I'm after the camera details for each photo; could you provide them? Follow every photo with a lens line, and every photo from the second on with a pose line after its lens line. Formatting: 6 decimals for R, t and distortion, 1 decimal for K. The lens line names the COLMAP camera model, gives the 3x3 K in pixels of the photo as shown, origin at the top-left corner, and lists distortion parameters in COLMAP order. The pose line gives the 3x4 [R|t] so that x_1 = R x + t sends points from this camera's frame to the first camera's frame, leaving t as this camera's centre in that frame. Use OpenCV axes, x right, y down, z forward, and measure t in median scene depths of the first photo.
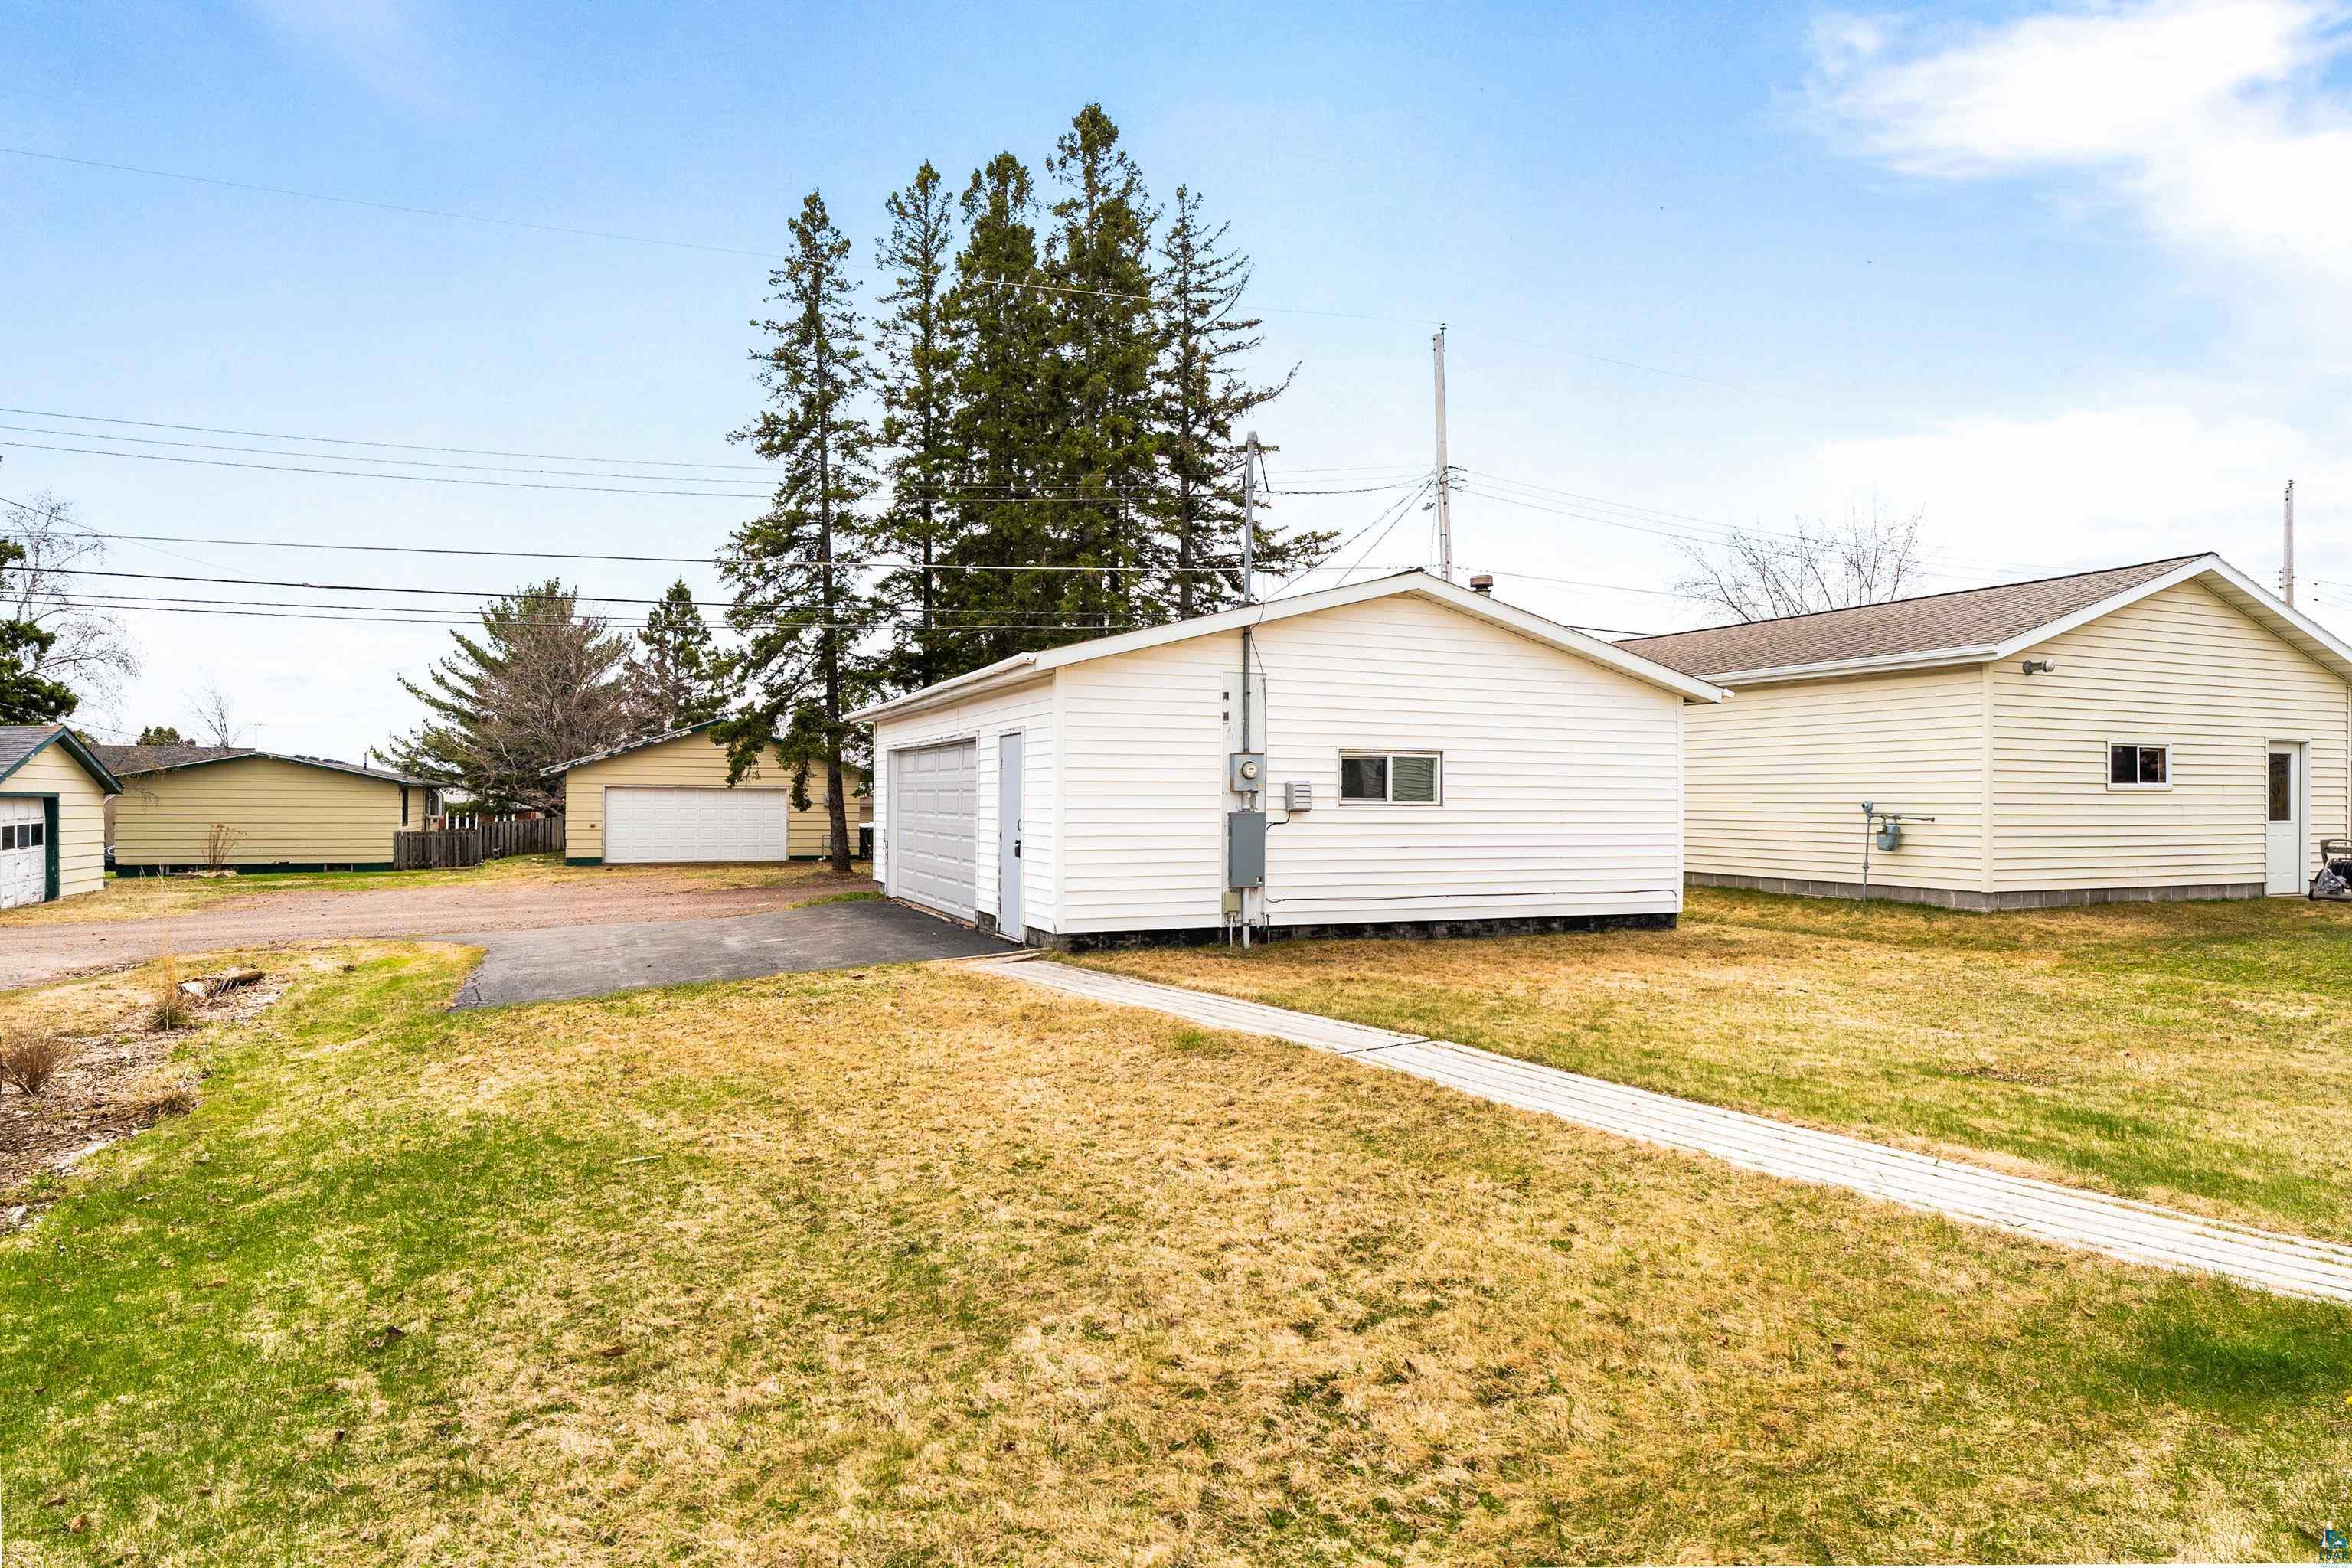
lens RADIAL K [[1339.9, 0, 1171.8], [0, 1339.9, 781.0], [0, 0, 1]] dist [0.005124, -0.000395]
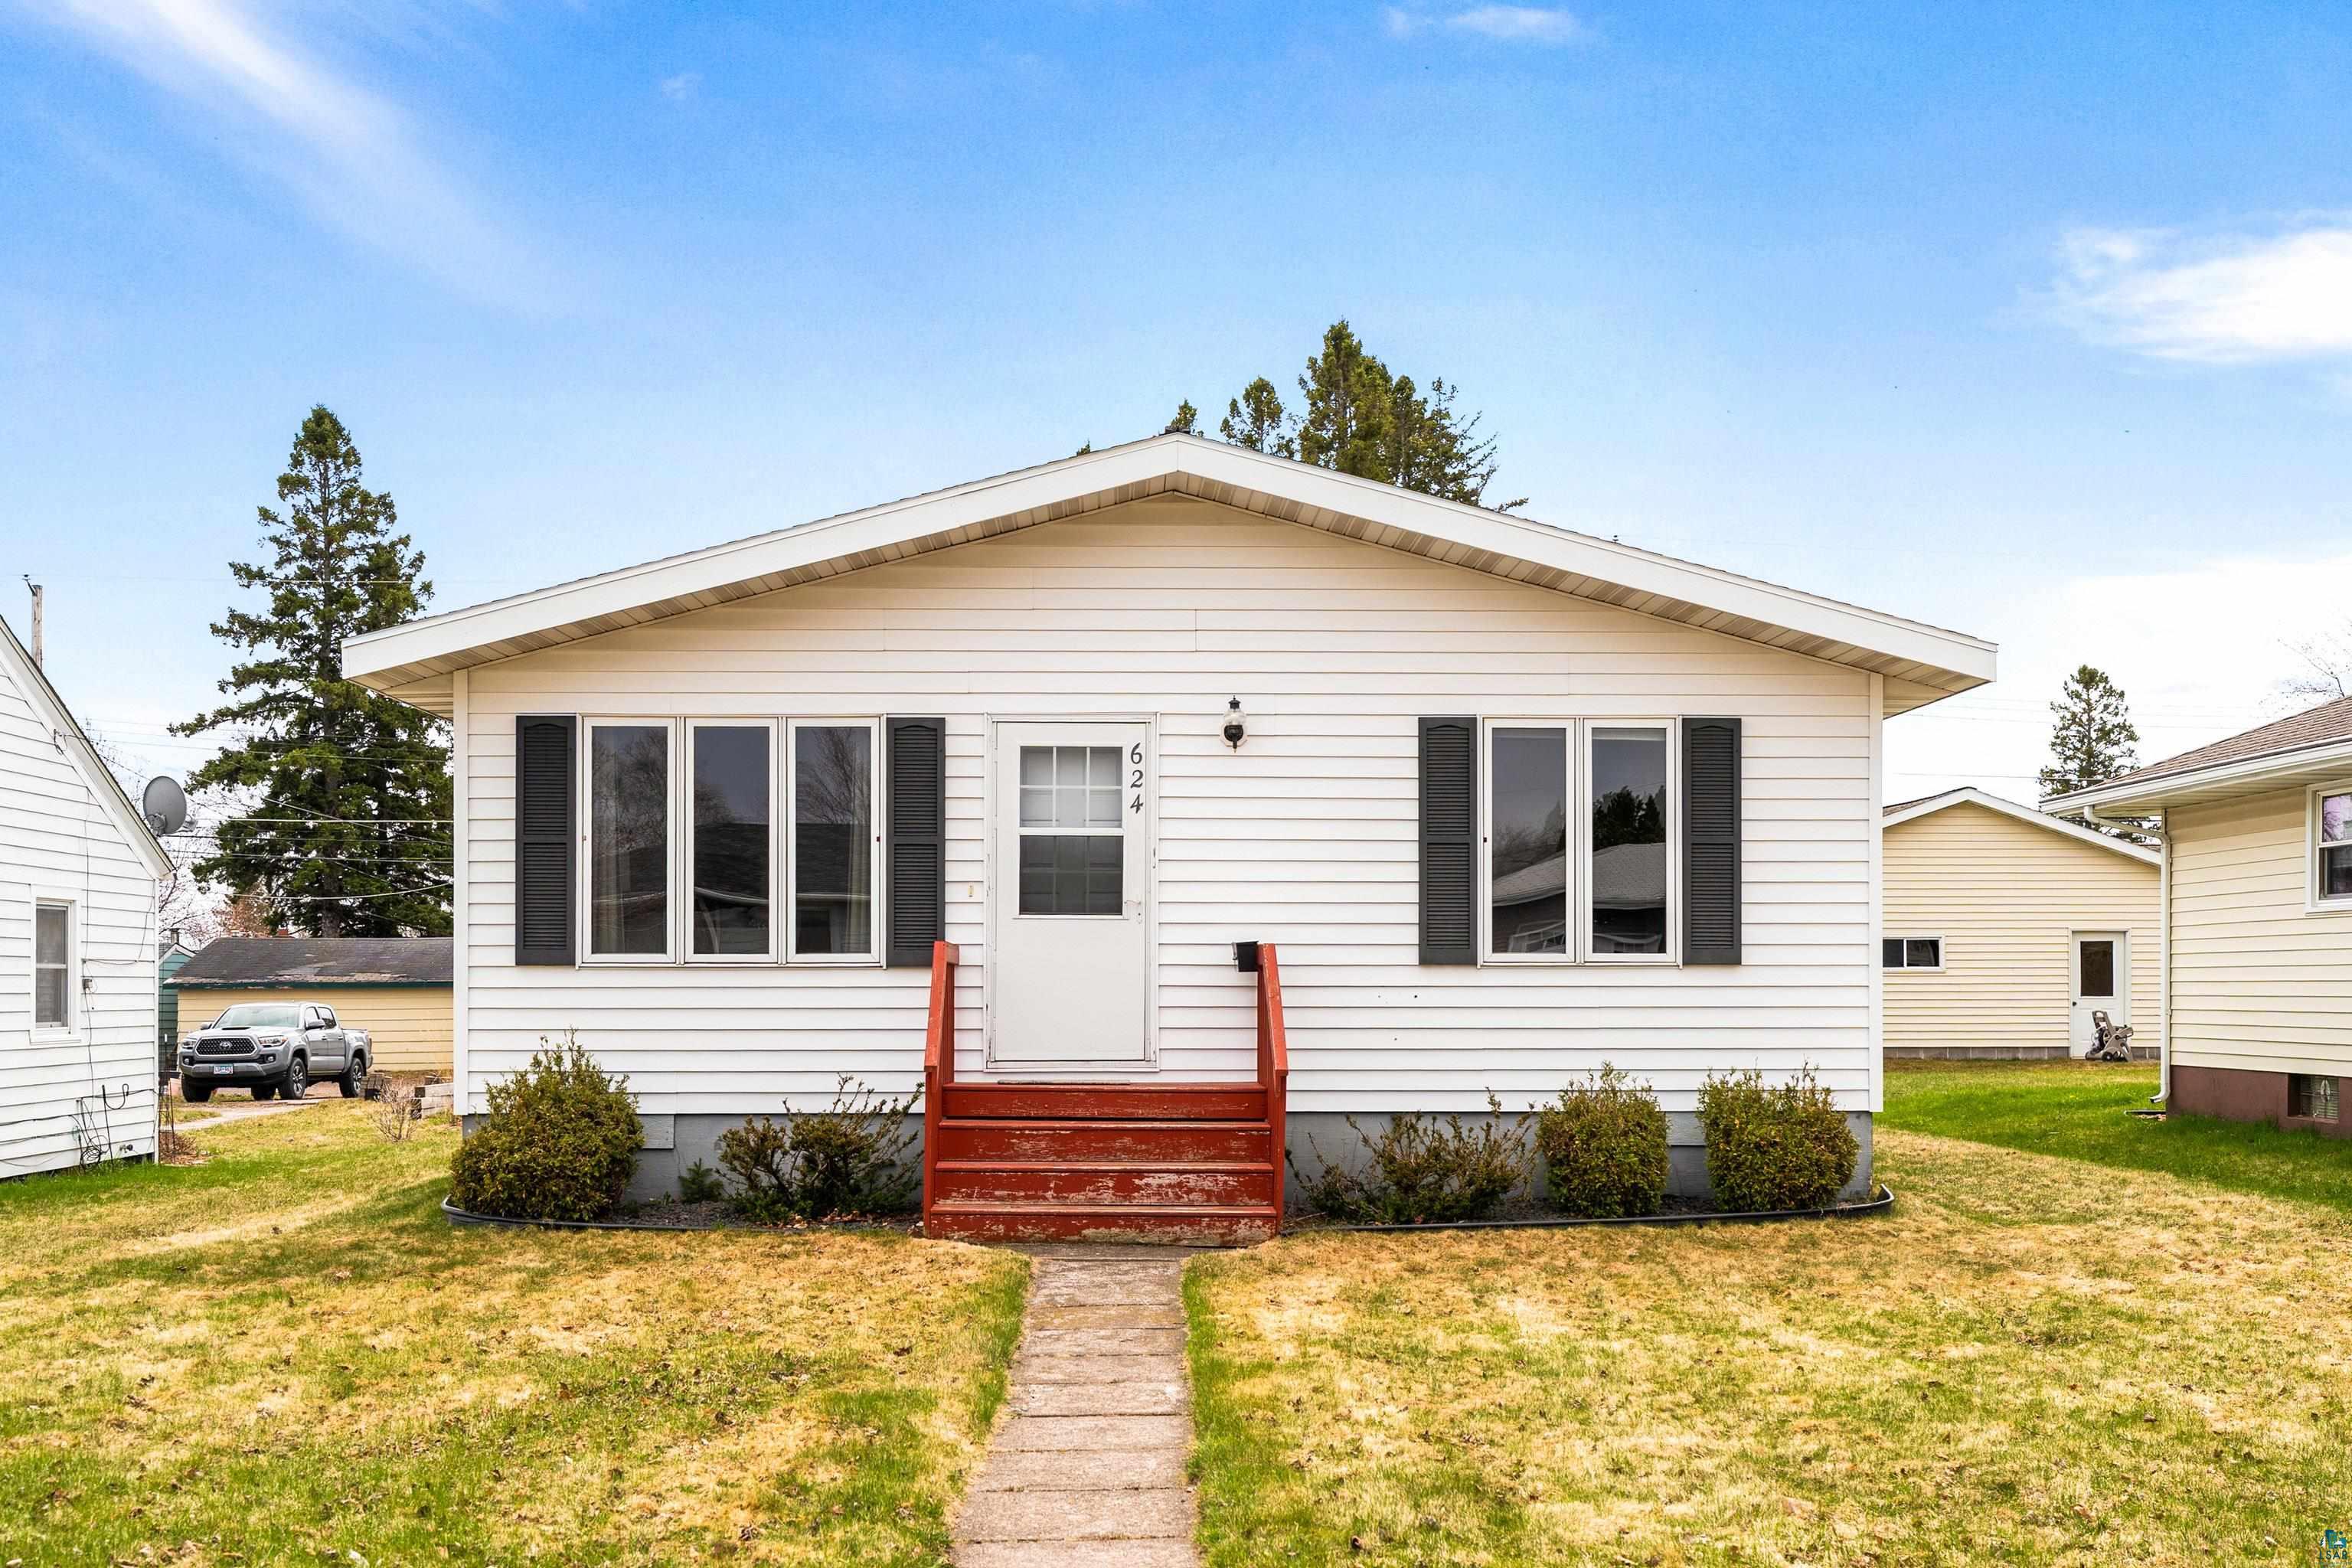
lens RADIAL K [[2282.6, 0, 1160.8], [0, 2282.6, 947.5], [0, 0, 1]] dist [0.002404, 0.000000]
pose [[0.931380, -0.009630, -0.363922, 0.456880], [0.009691, 0.999952, -0.001660, -0.014996], [0.363920, -0.001981, 0.931428, -0.714853]]
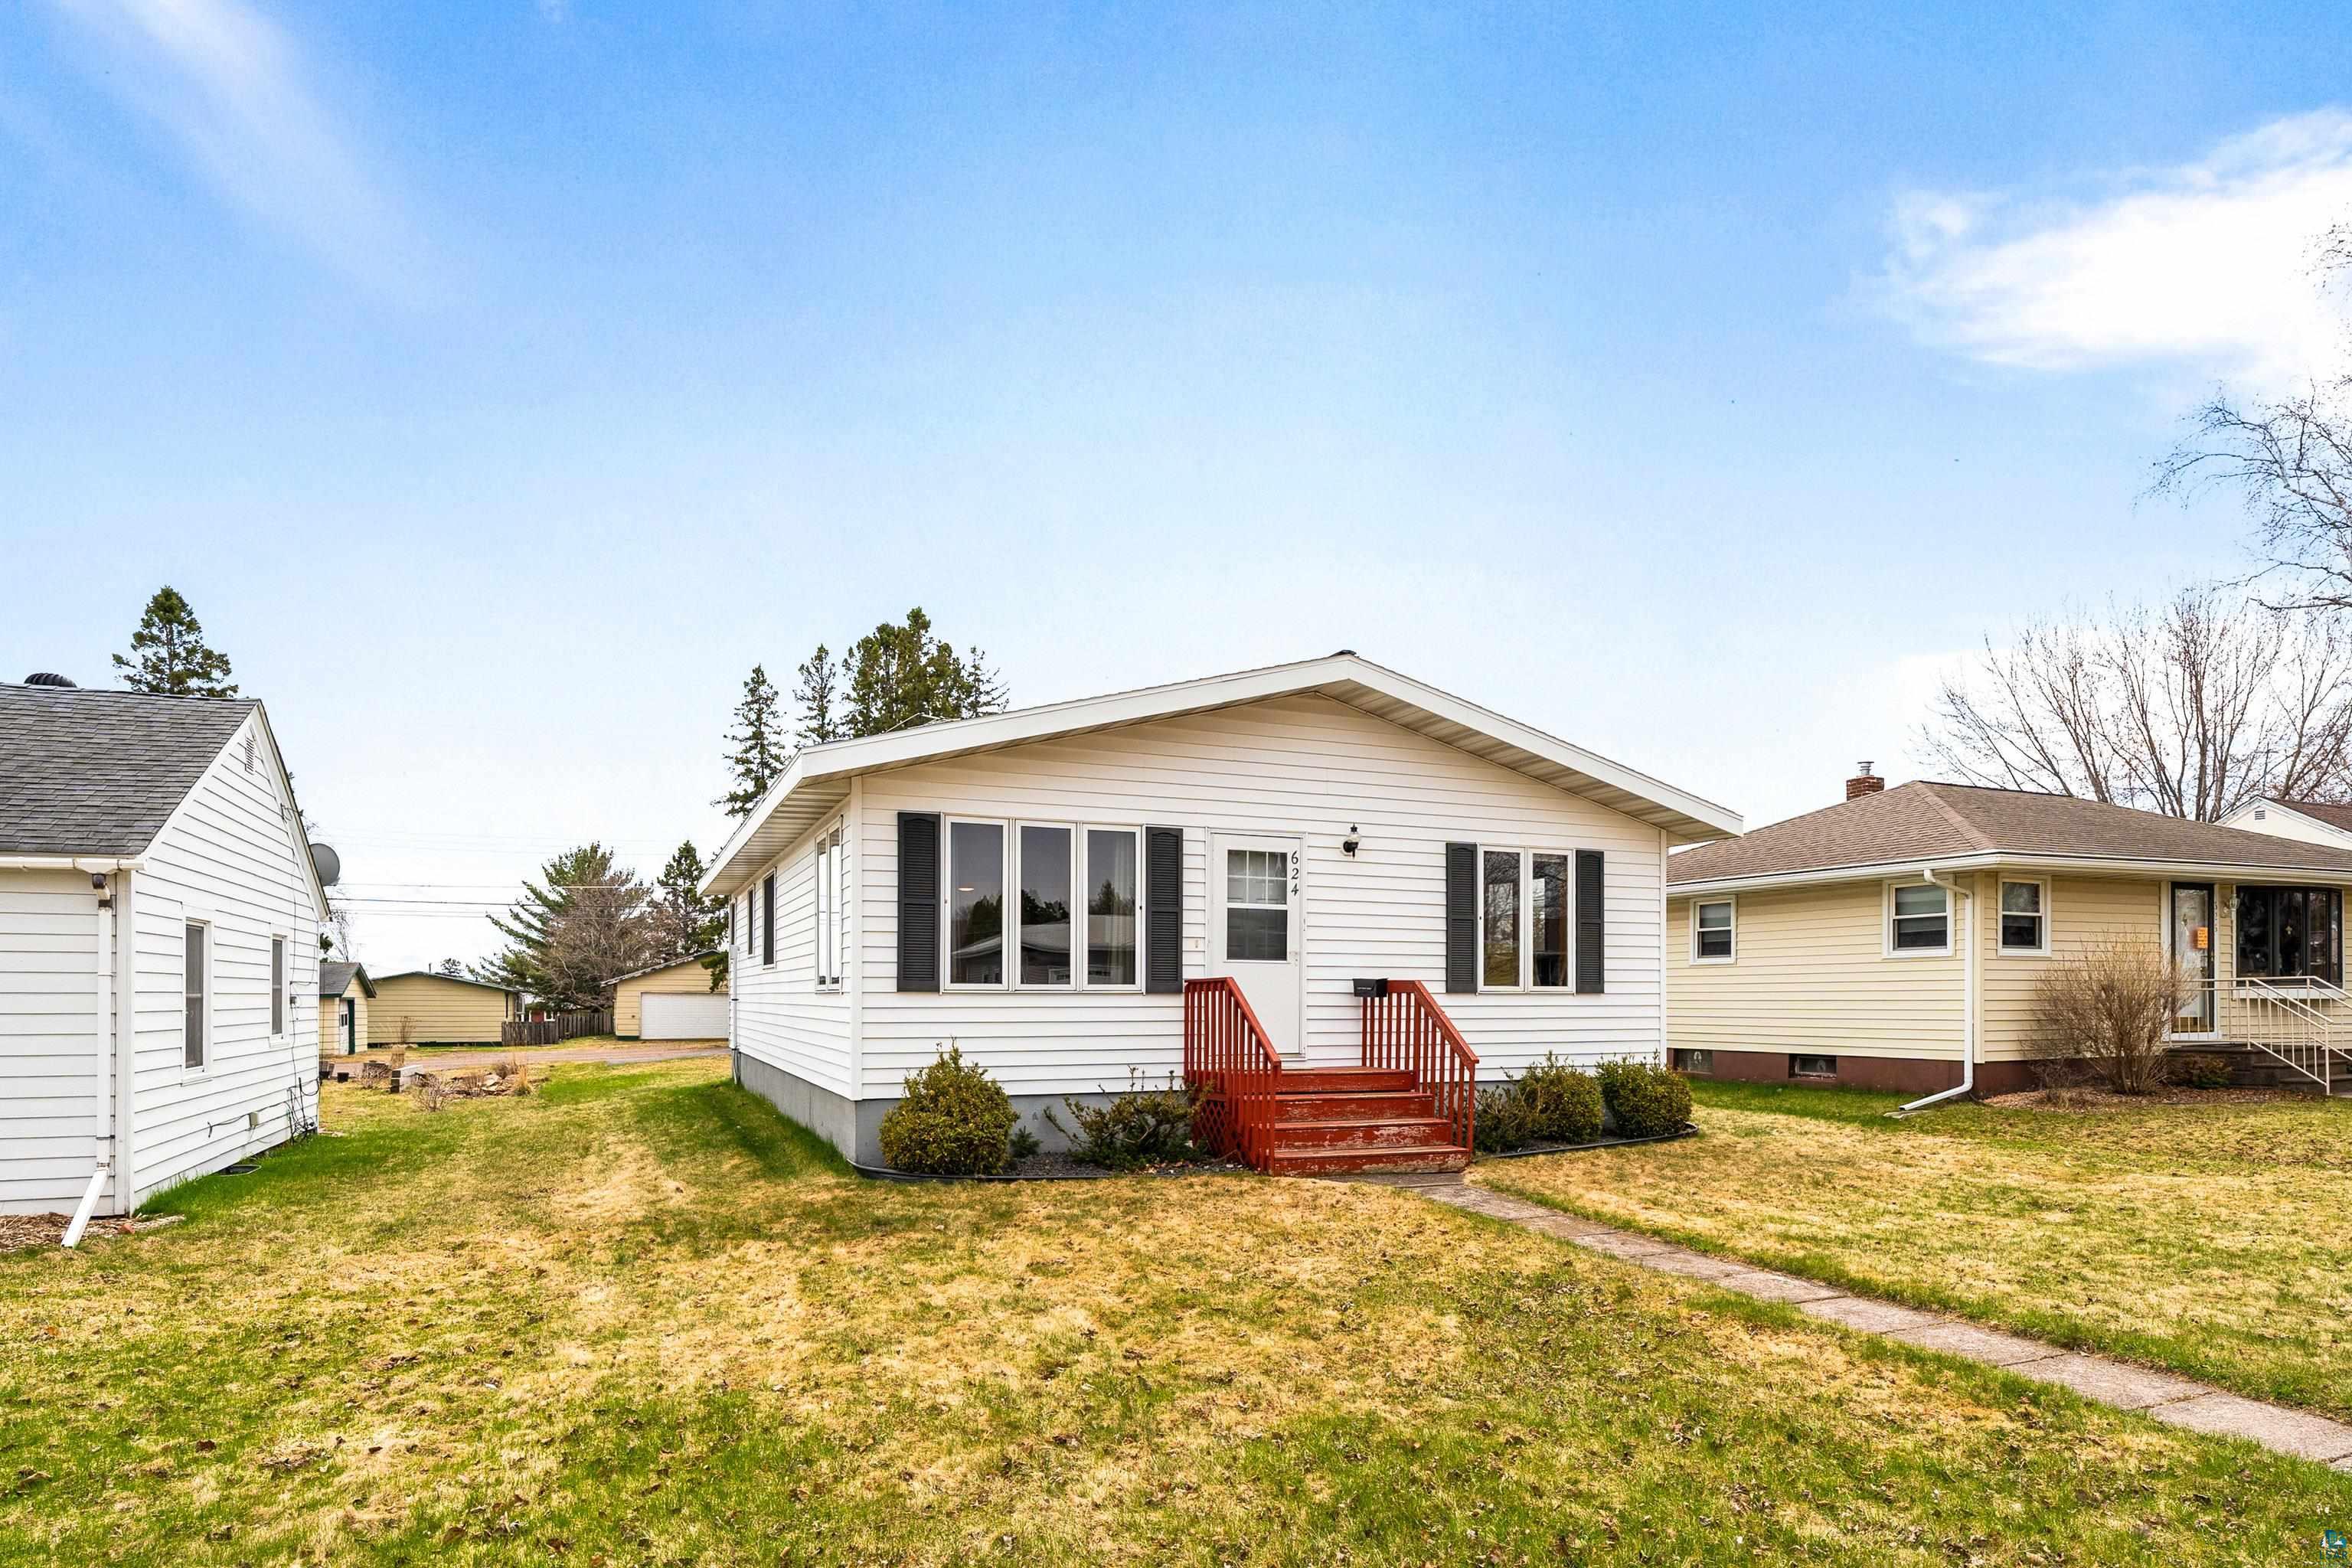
lens RADIAL K [[1289.5, 0, 1167.9], [0, 1289.5, 973.1], [0, 0, 1]] dist [-0.005524, -0.000202]
pose [[0.999998, -0.001819, -0.000788, 0.272371], [0.001817, 0.999994, -0.002999, -0.017007], [0.000793, 0.002997, 0.999995, -0.697427]]
